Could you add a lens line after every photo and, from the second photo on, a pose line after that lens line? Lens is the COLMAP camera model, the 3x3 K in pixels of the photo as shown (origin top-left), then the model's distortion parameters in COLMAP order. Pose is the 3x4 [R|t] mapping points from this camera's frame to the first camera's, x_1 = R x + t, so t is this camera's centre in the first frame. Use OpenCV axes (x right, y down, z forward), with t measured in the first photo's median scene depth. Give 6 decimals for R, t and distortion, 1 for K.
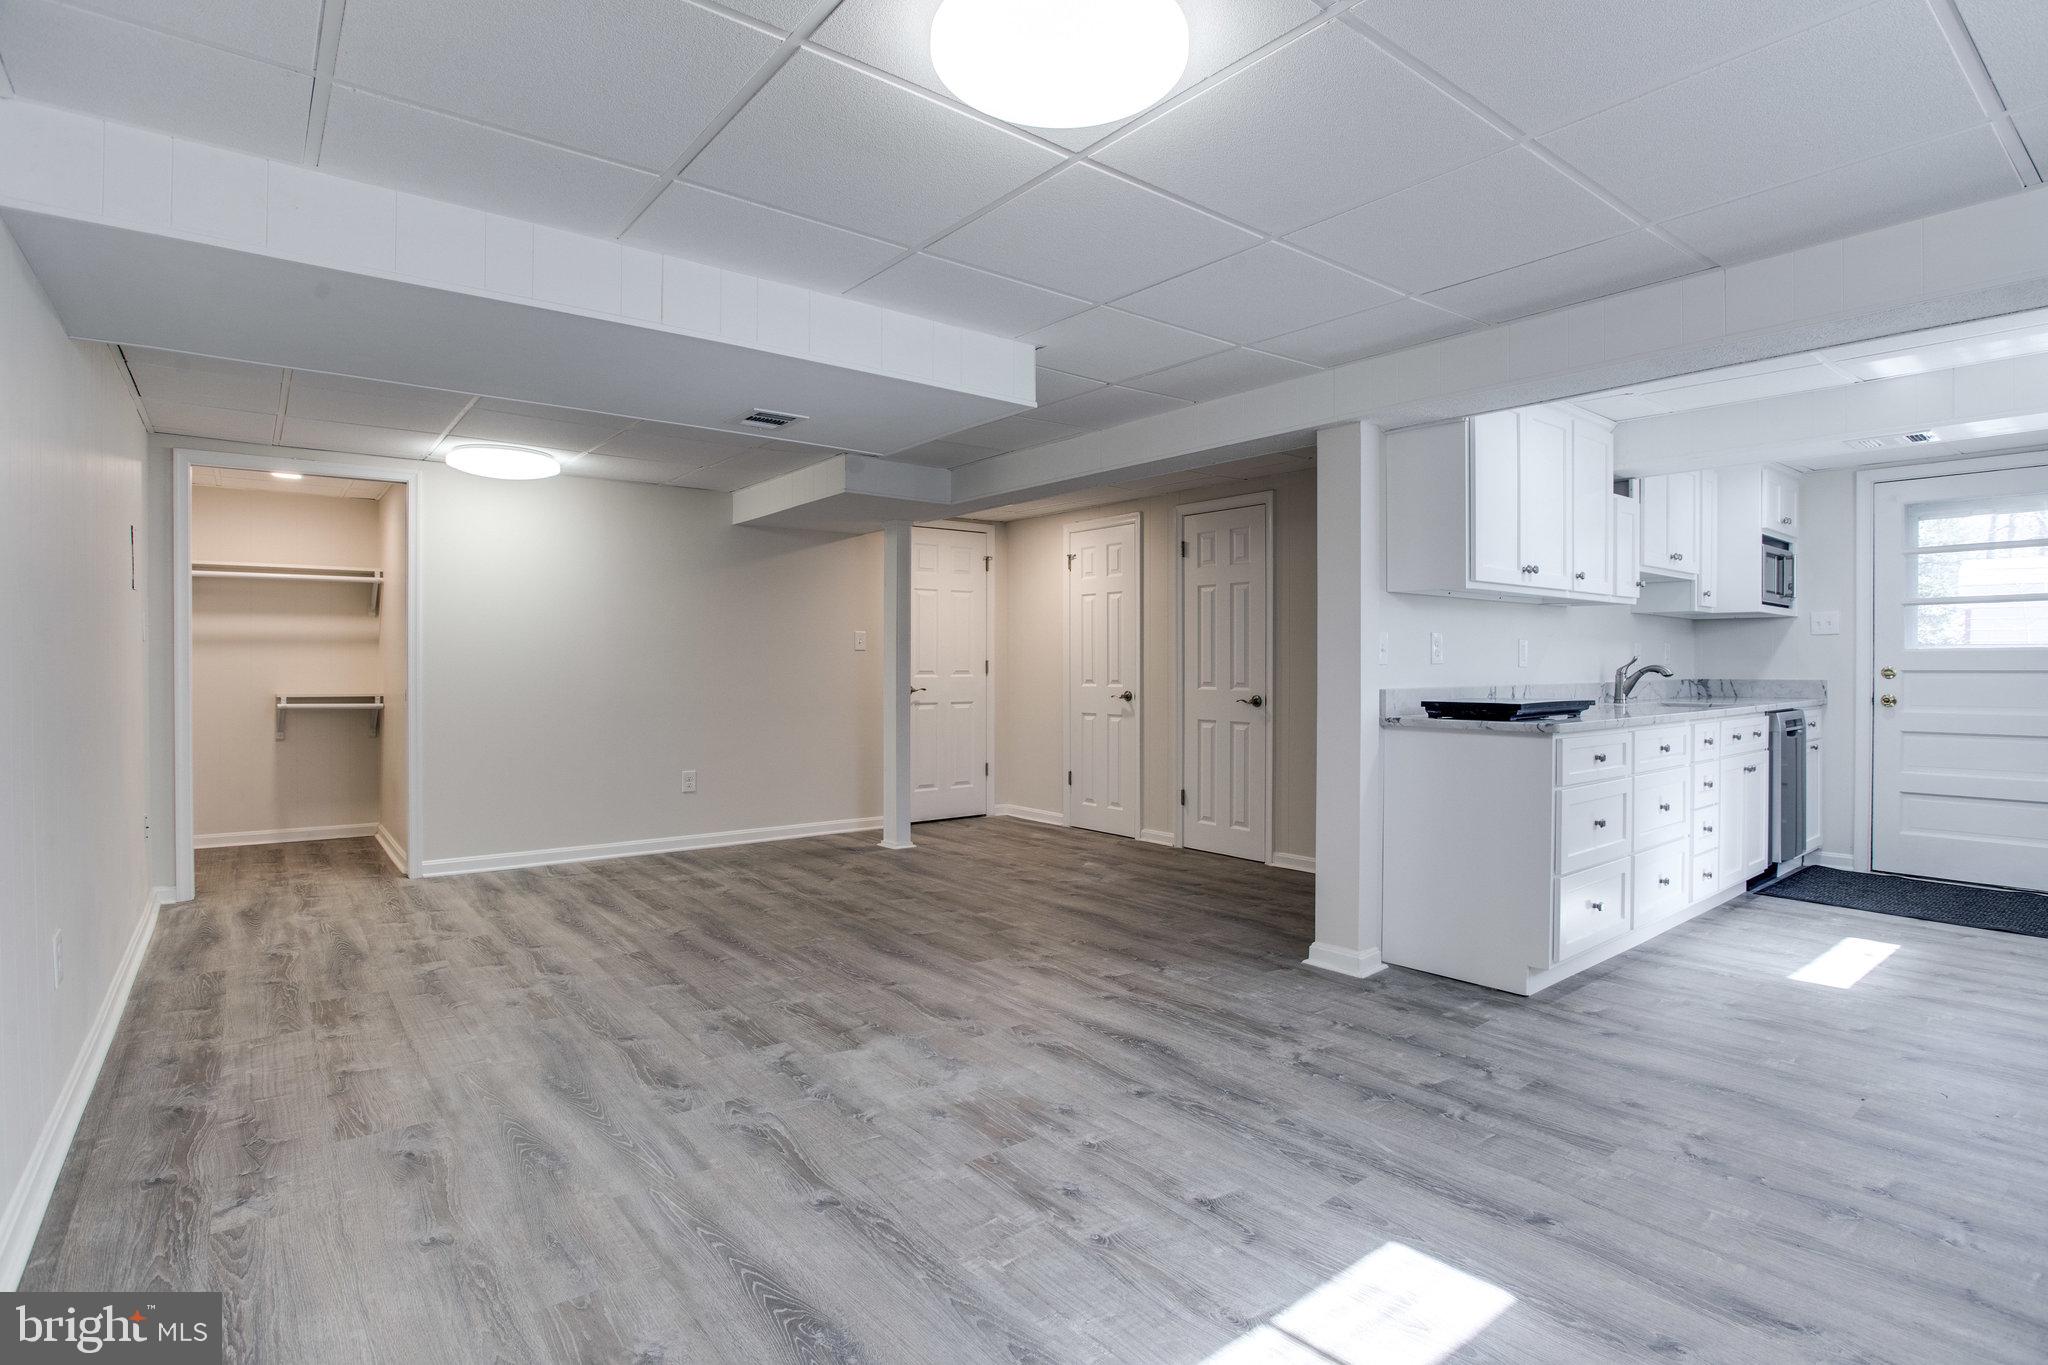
lens RADIAL K [[1011.6, 0, 1055.4], [0, 1011.6, 678.8], [0, 0, 1]] dist [-0.069589, 0.031727]
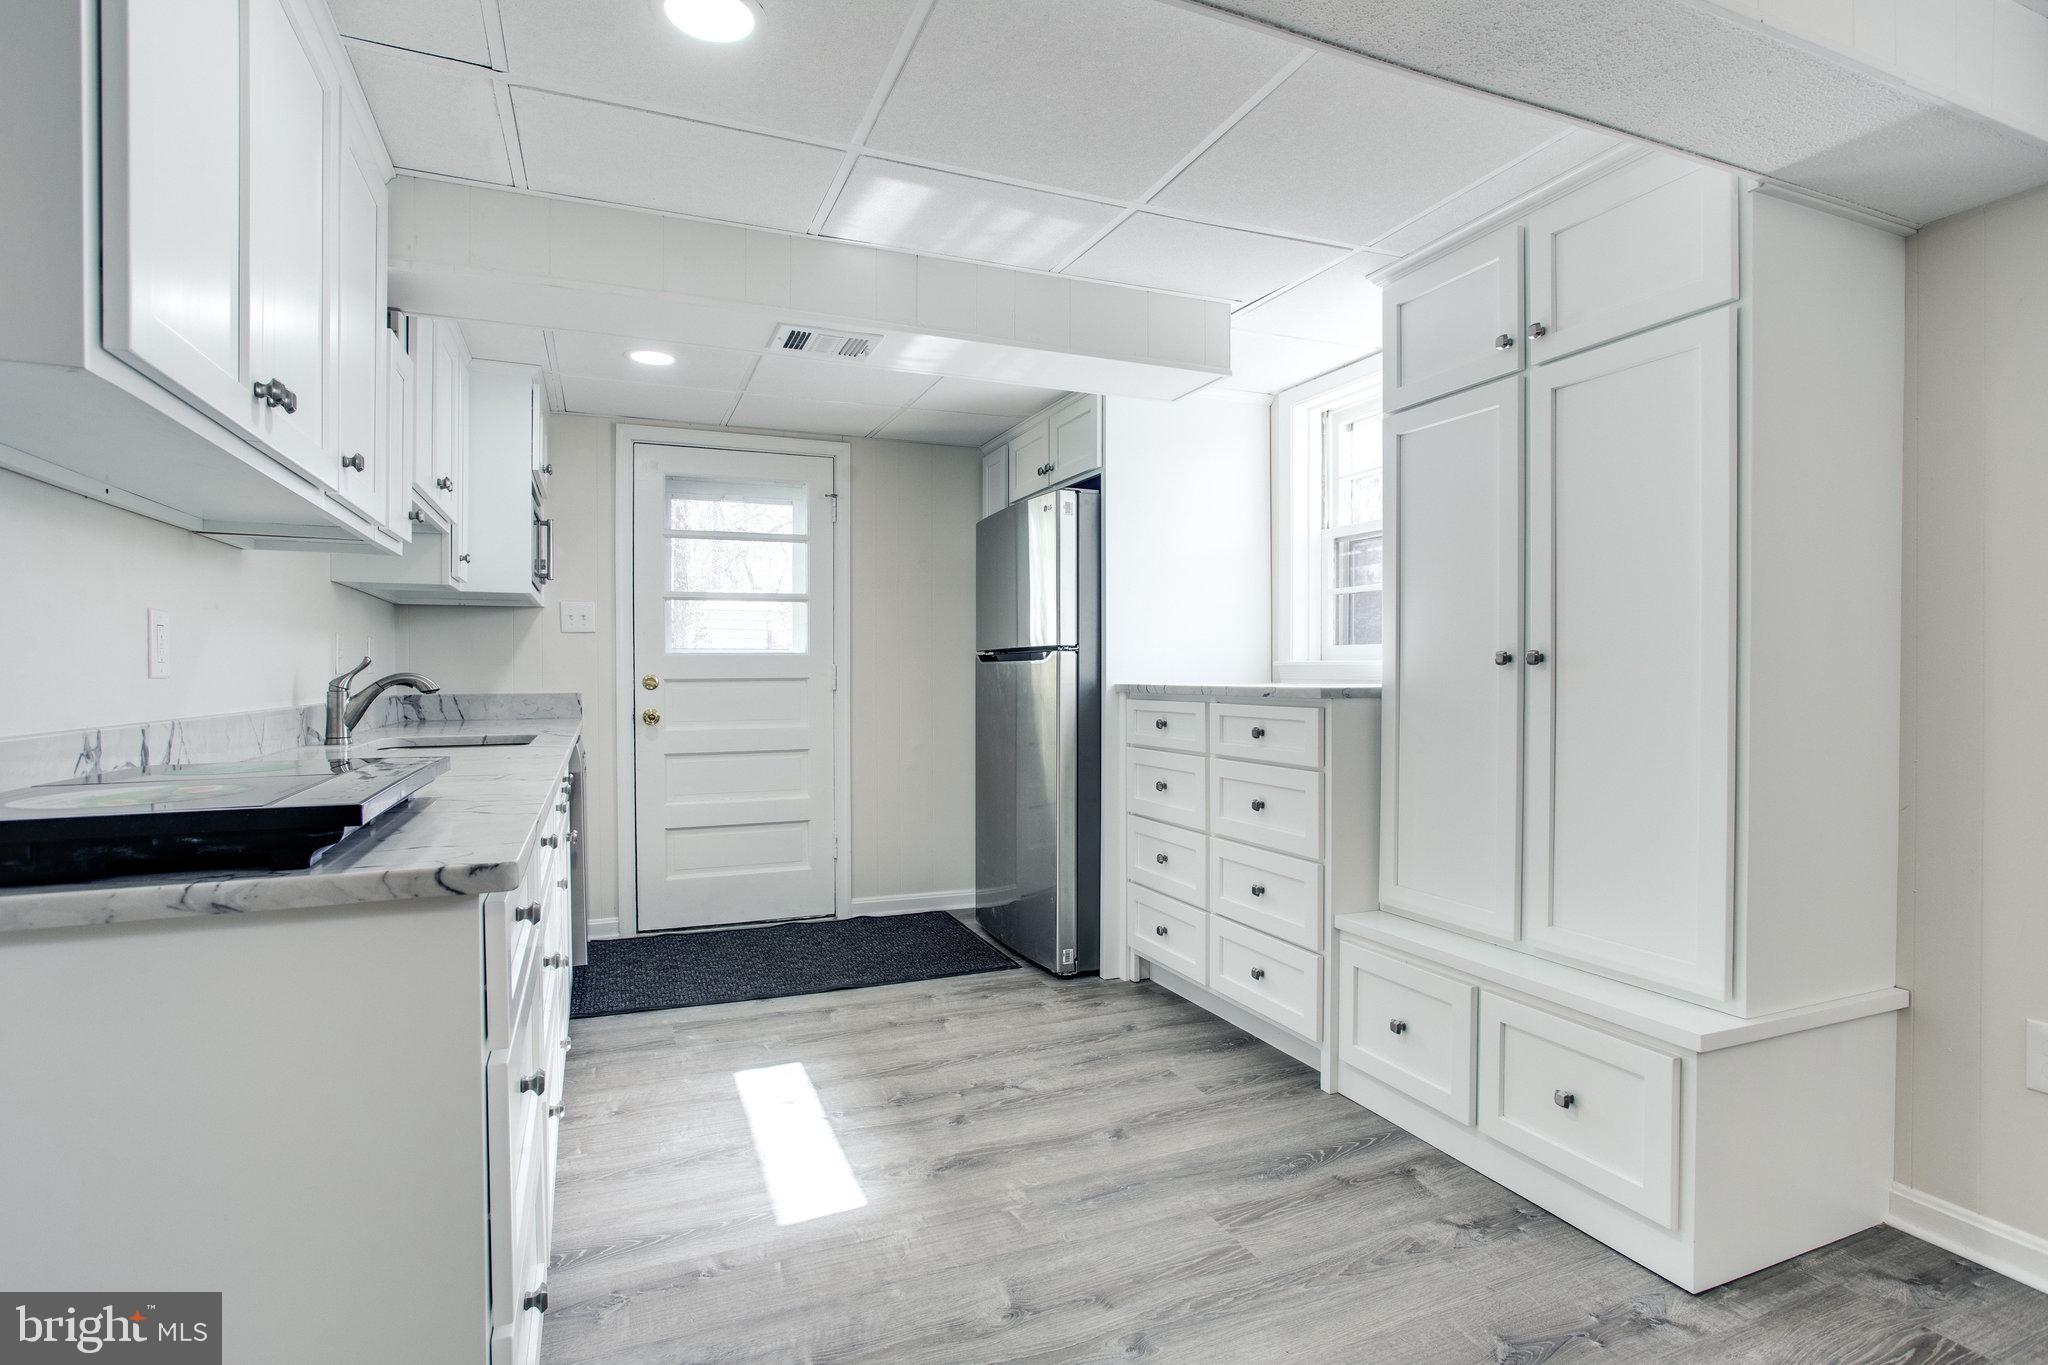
lens RADIAL K [[1005.1, 0, 1031.4], [0, 1005.1, 676.4], [0, 0, 1]] dist [-0.040352, 0.022778]
pose [[0.287541, -0.004812, 0.957756, 0.220050], [0.018887, 0.999821, -0.000648, -0.006212], [-0.957582, 0.018276, 0.287580, 0.650257]]
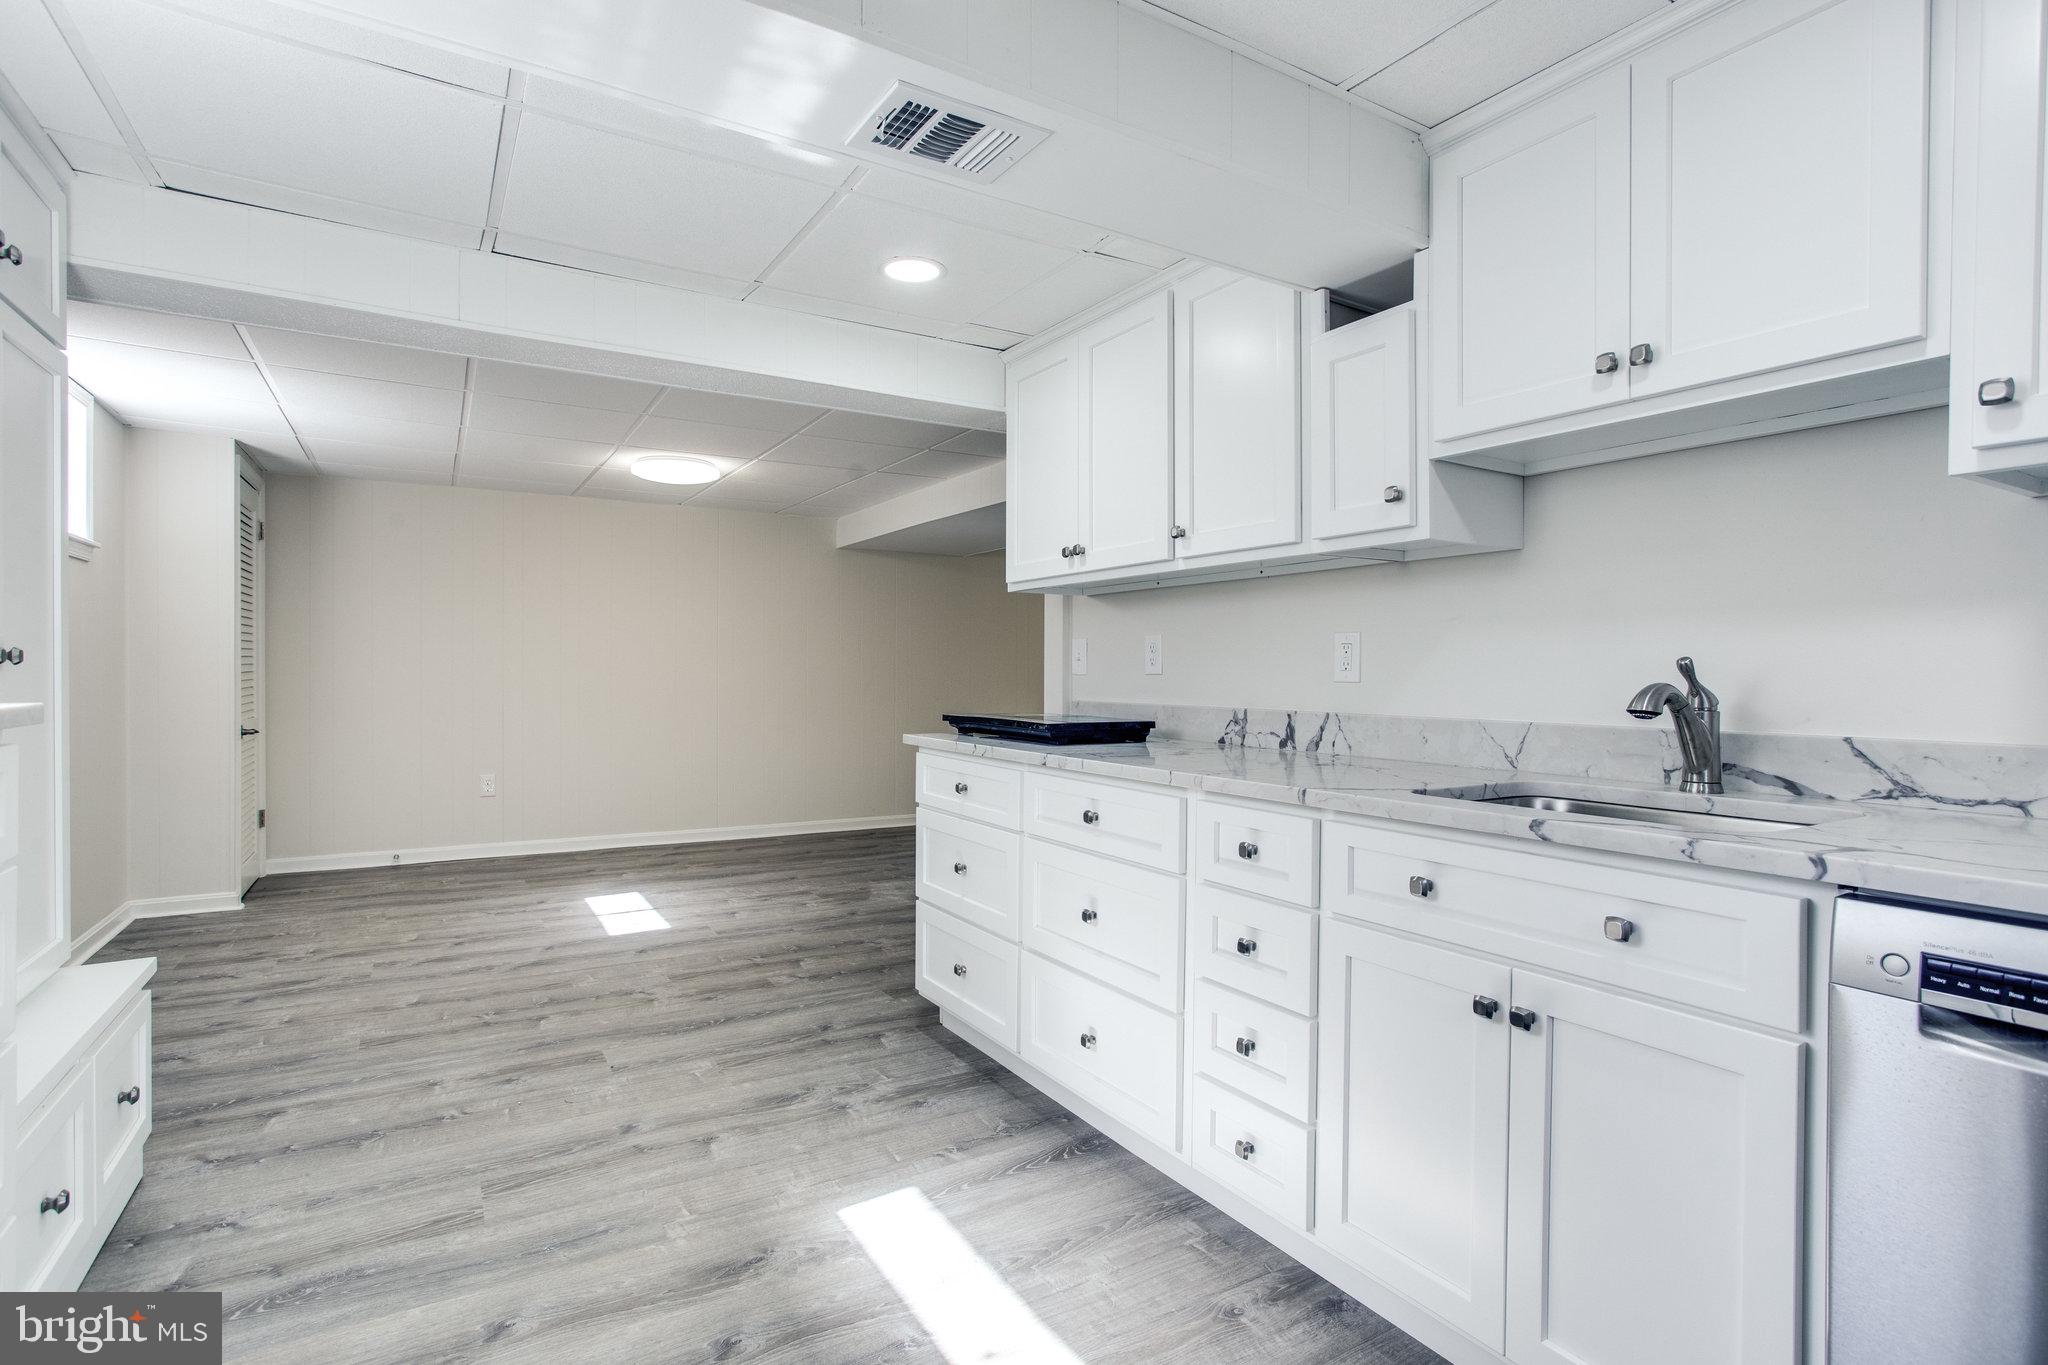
lens RADIAL K [[1002.1, 0, 1070.8], [0, 1002.1, 676.4], [0, 0, 1]] dist [-0.044574, 0.024455]
pose [[-0.106951, 0.005104, -0.994251, 1.256876], [-0.020225, 0.999769, 0.007308, -0.019399], [0.994059, 0.020890, -0.106823, 1.085556]]
